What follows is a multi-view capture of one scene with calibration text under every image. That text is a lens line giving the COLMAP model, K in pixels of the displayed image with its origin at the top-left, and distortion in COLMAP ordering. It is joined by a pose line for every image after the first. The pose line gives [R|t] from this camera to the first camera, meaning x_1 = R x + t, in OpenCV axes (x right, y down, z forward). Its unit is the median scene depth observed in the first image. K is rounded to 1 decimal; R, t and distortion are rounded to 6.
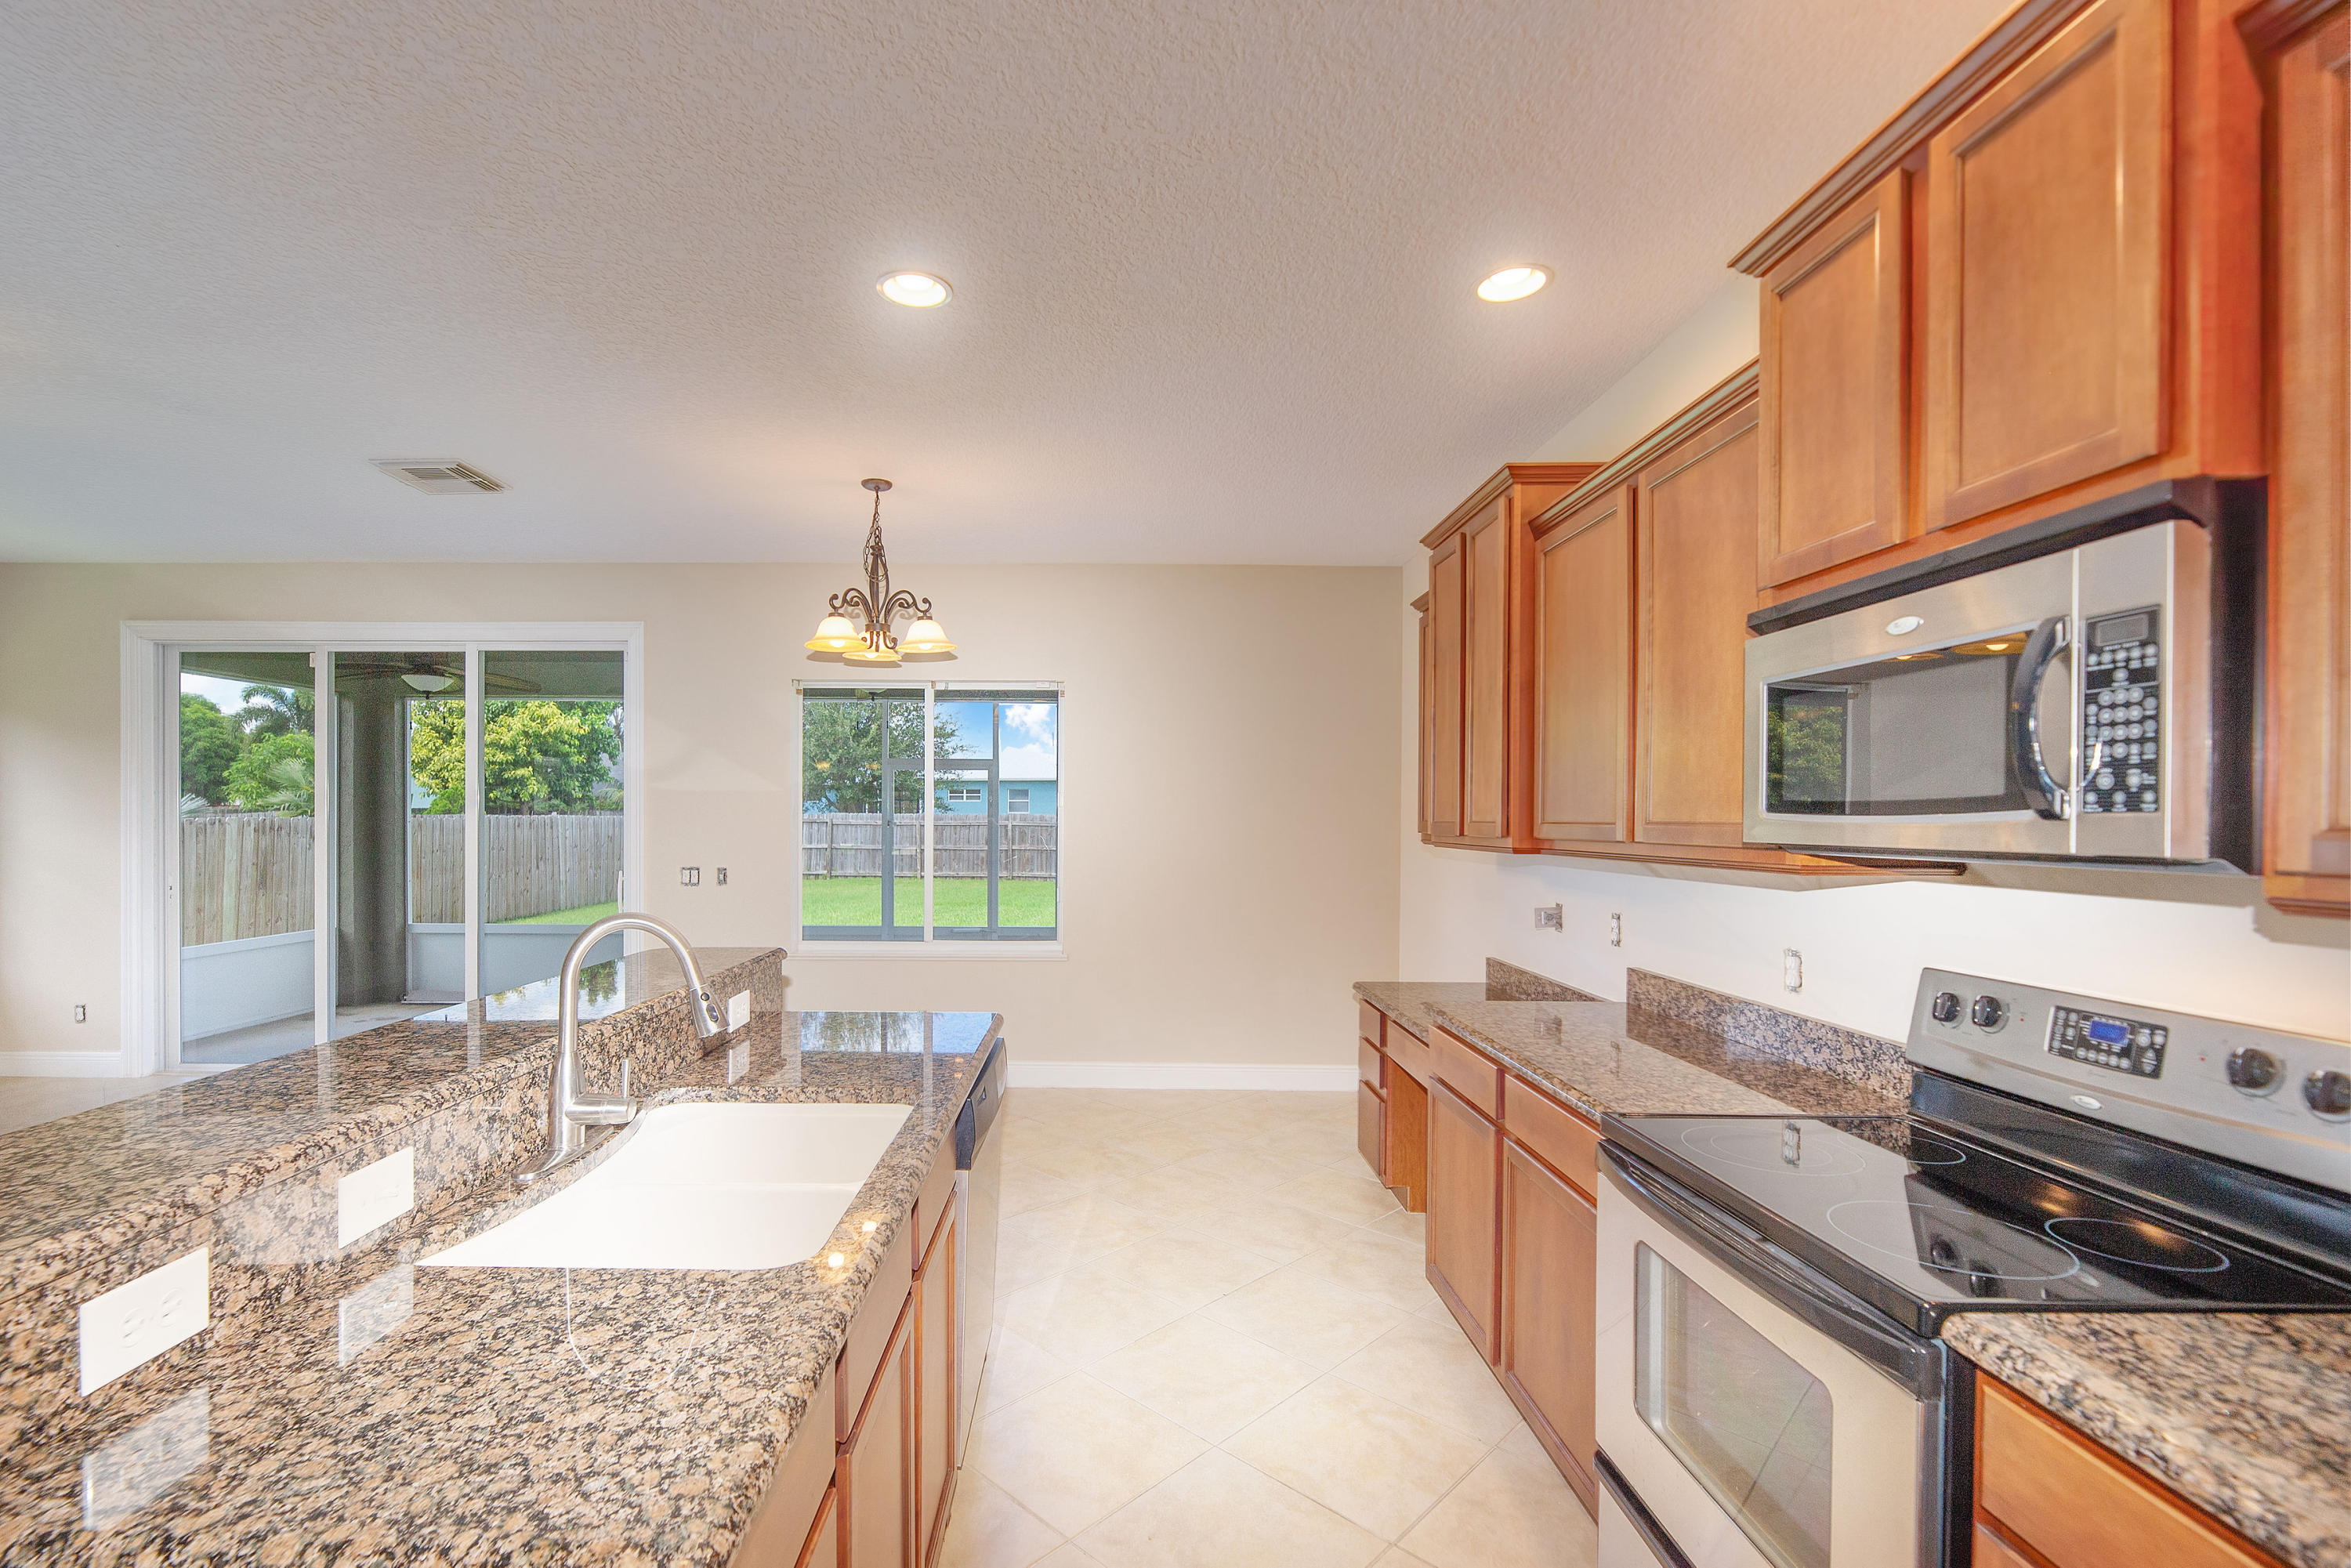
lens RADIAL K [[1083.4, 0, 1105.2], [0, 1083.4, 837.4], [0, 0, 1]] dist [-0.026321, -0.000091]
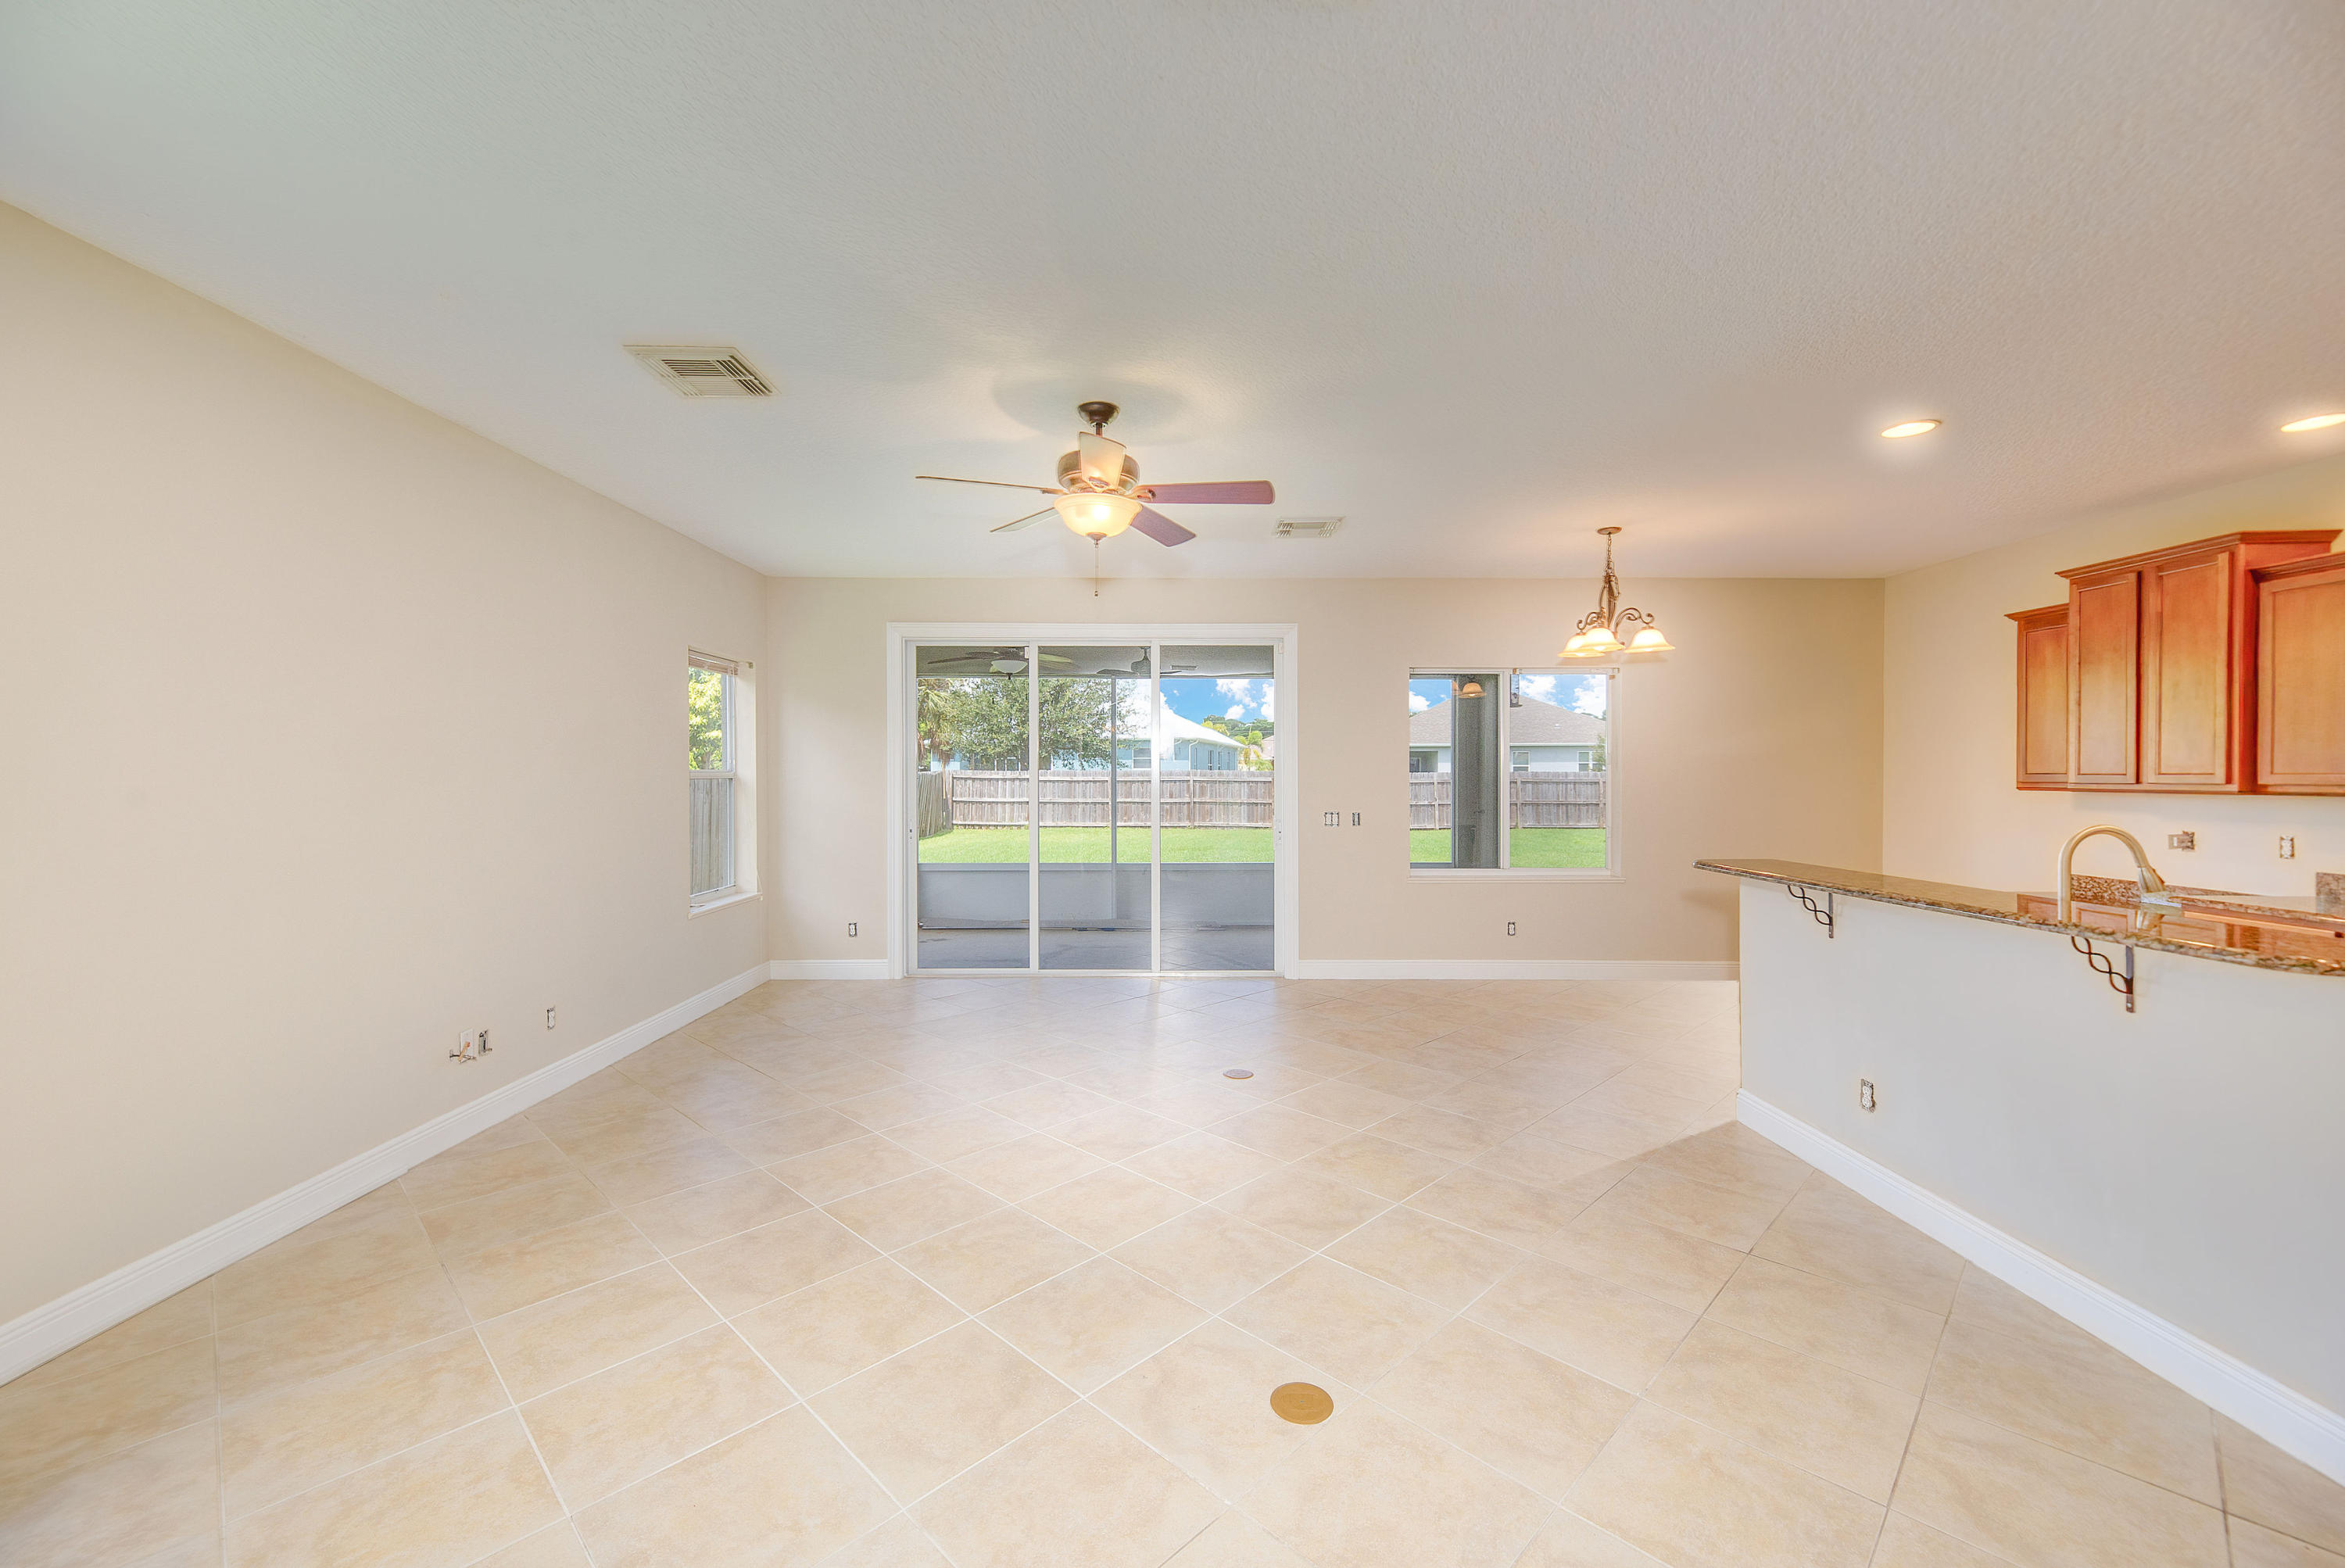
lens RADIAL K [[1002.6, 0, 1161.1], [0, 1002.6, 783.4], [0, 0, 1]] dist [-0.000207, -0.001366]
pose [[0.999924, -0.005540, -0.011058, -0.567489], [0.005459, 0.999958, -0.007307, 0.000644], [0.011098, 0.007246, 0.999912, -0.200798]]
